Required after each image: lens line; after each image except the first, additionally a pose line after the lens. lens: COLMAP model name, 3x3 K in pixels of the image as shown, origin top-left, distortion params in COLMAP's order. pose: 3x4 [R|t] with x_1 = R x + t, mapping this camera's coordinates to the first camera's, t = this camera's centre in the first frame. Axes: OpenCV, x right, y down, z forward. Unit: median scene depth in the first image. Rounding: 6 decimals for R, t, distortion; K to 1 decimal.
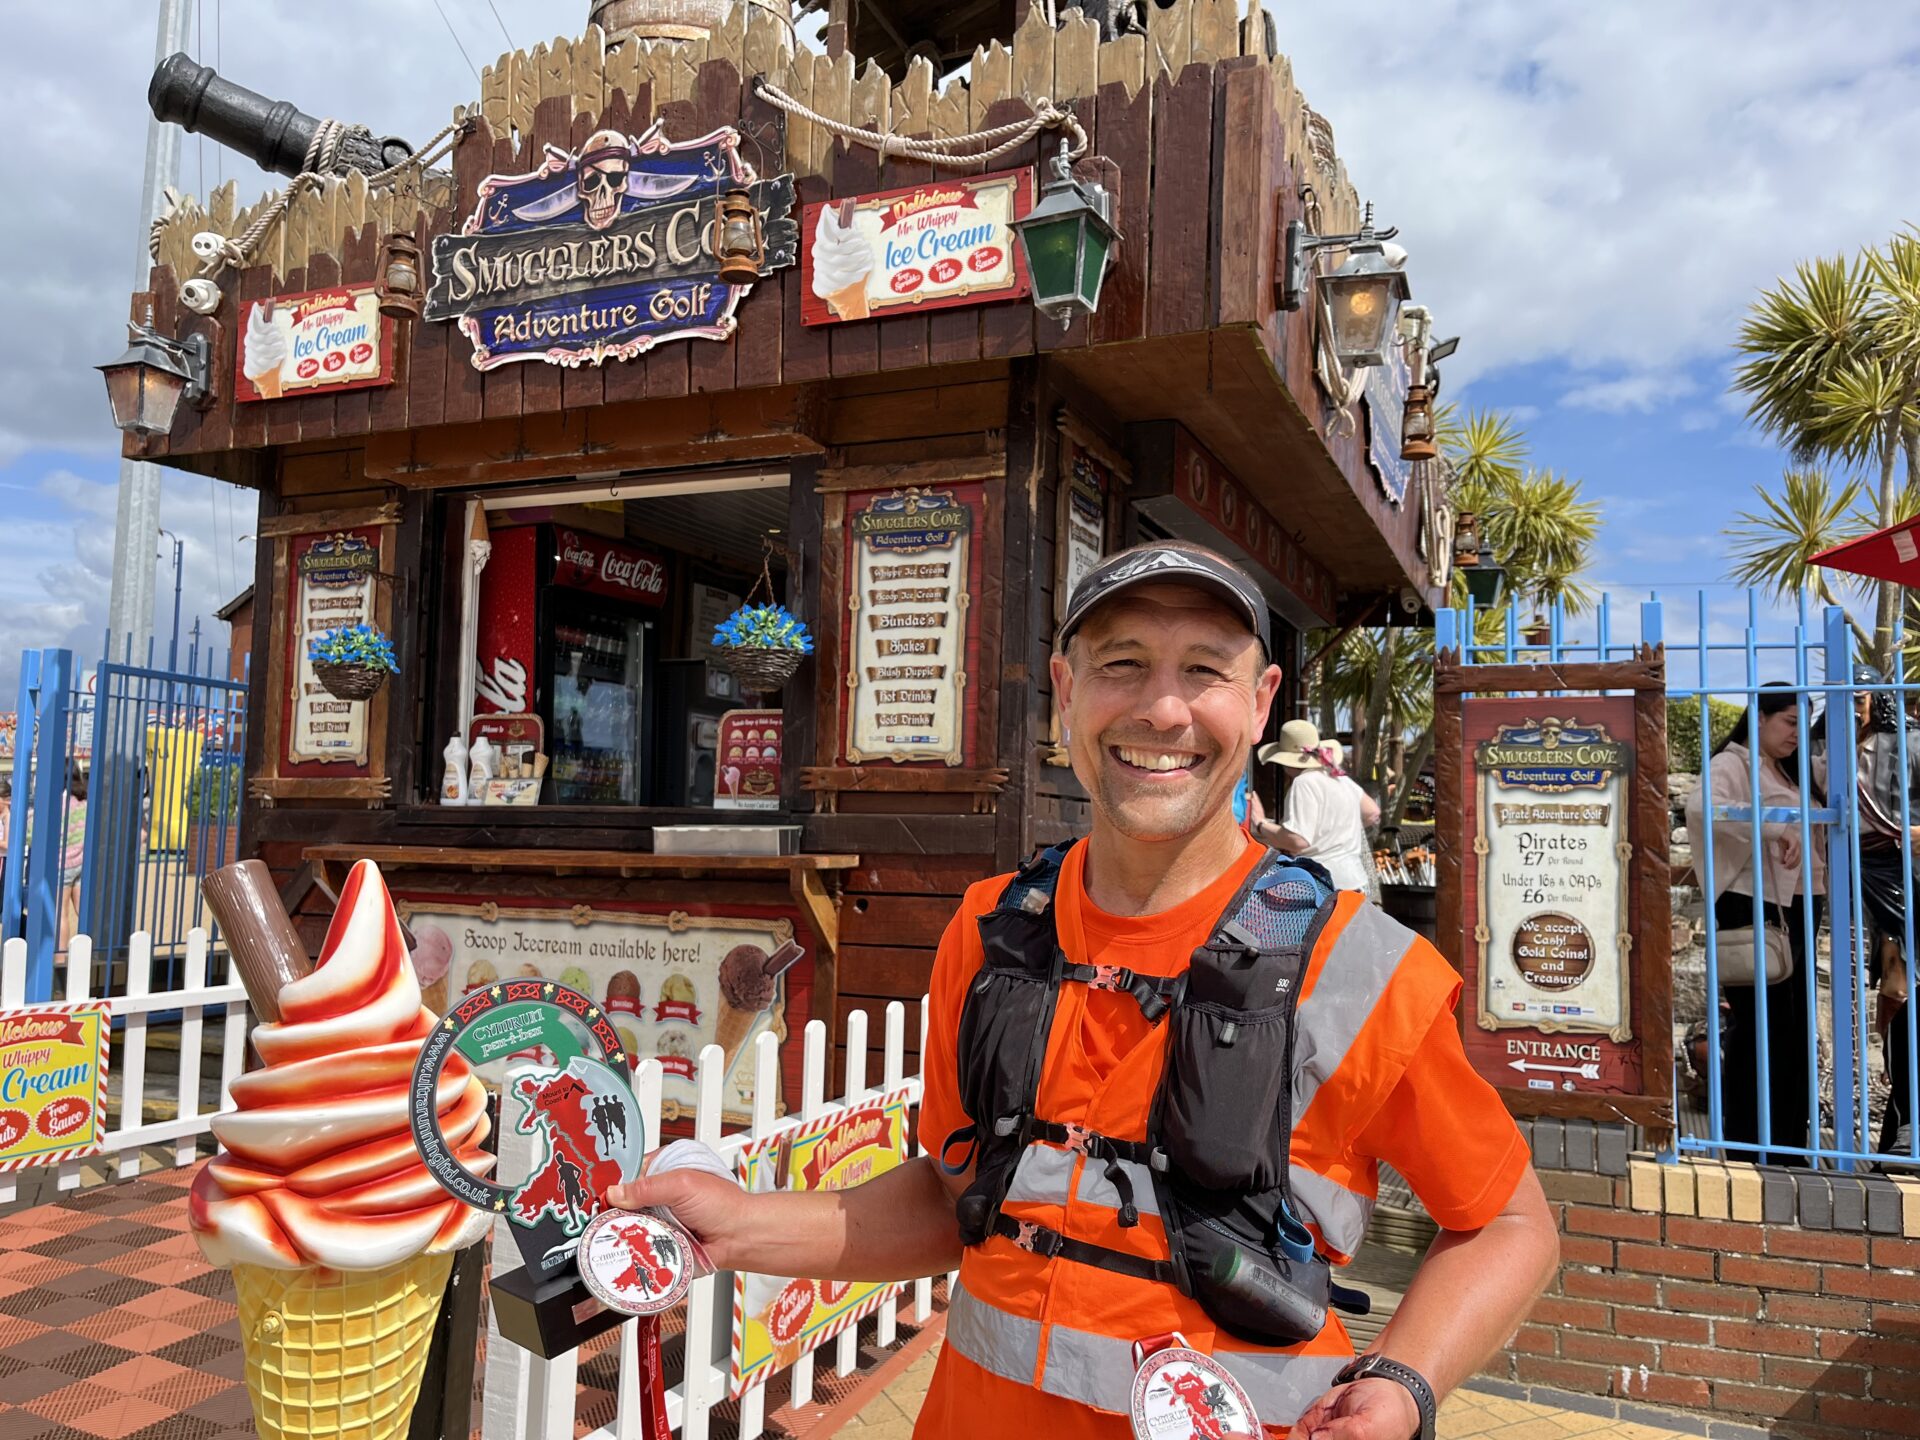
lens RADIAL K [[1478.1, 0, 945.7], [0, 1478.1, 727.9], [0, 0, 1]] dist [0.043425, -0.046661]
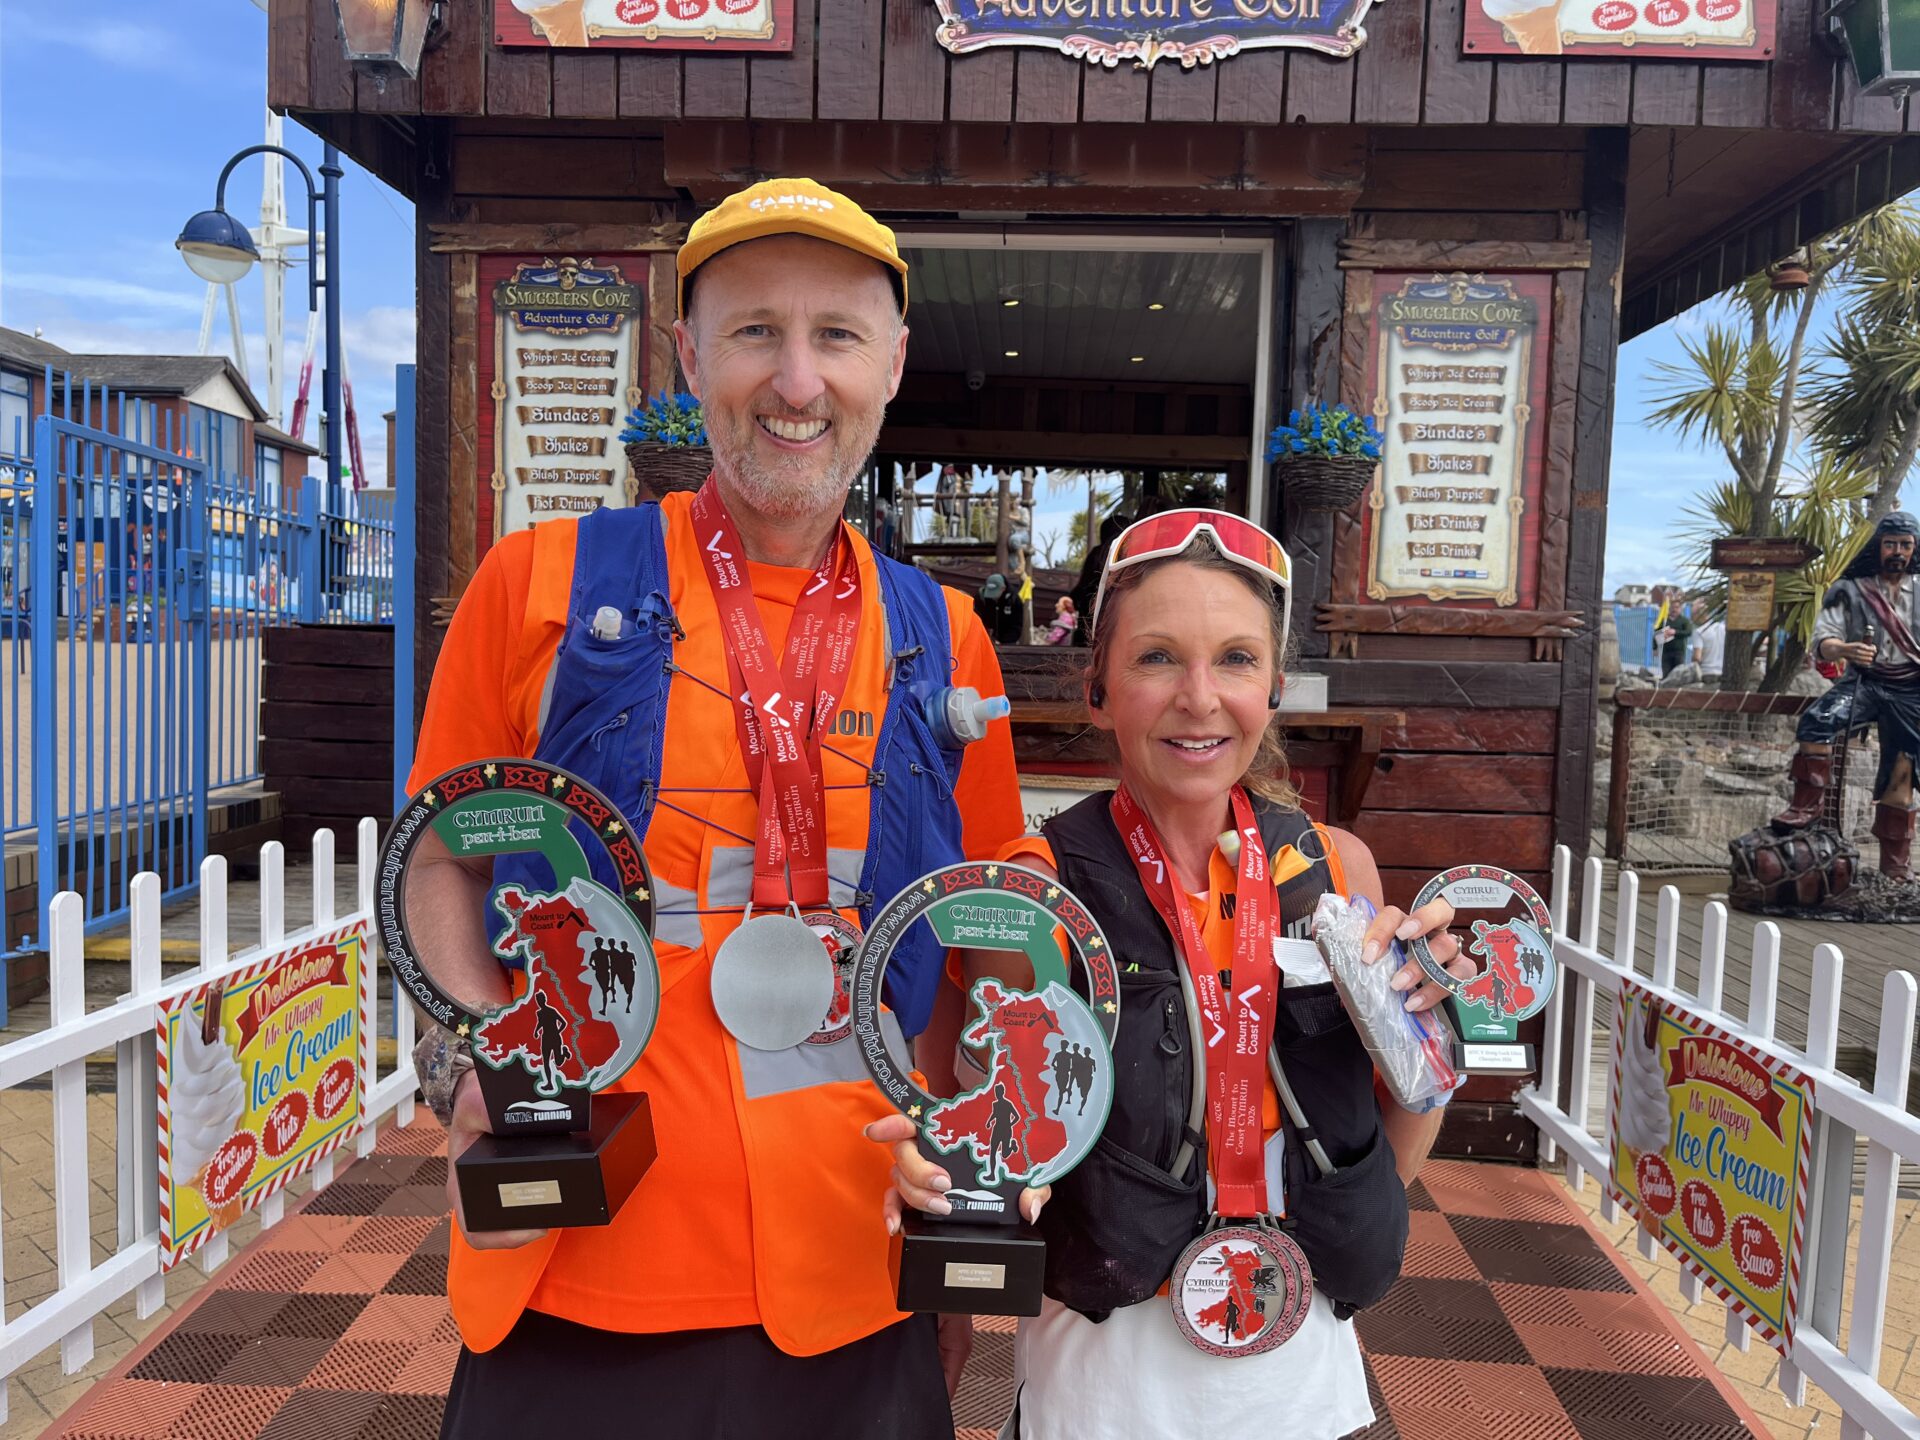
lens RADIAL K [[1478.1, 0, 961.5], [0, 1478.1, 730.0], [0, 0, 1]] dist [0.043425, -0.046661]
pose [[0.929966, -0.018393, 0.367185, -0.601125], [-0.032126, 0.990862, 0.131000, -0.006109], [-0.366239, -0.133622, 0.920877, 0.288995]]
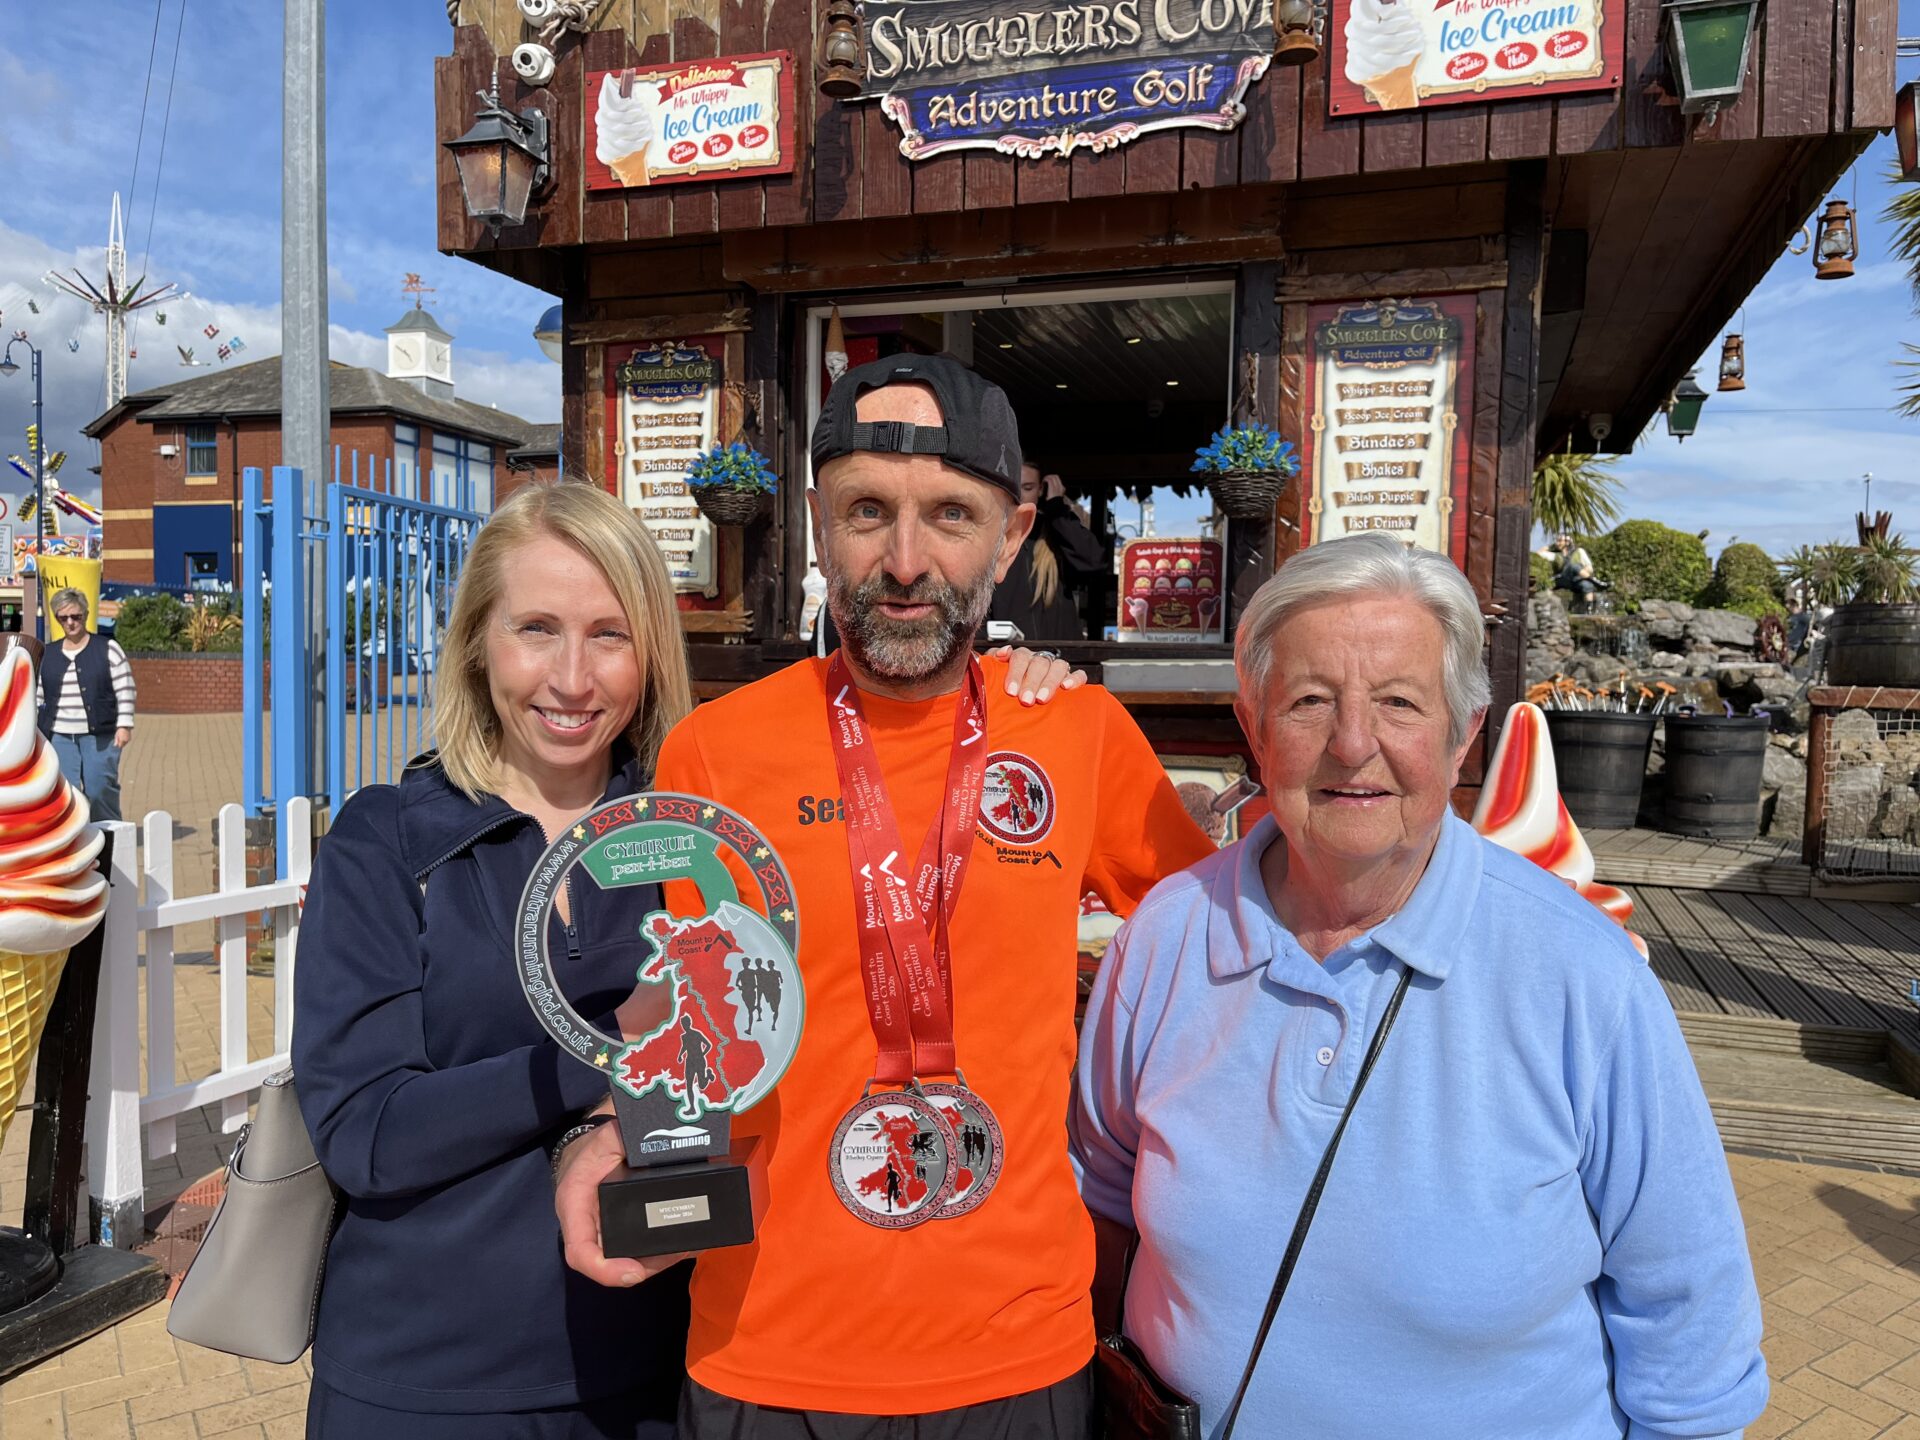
lens RADIAL K [[1478.1, 0, 952.9], [0, 1478.1, 729.6], [0, 0, 1]] dist [0.043425, -0.046661]
pose [[0.994940, -0.011730, 0.099783, -0.394475], [0.000001, 0.993162, 0.116744, -0.000779], [-0.100470, -0.116153, 0.988137, 0.063511]]
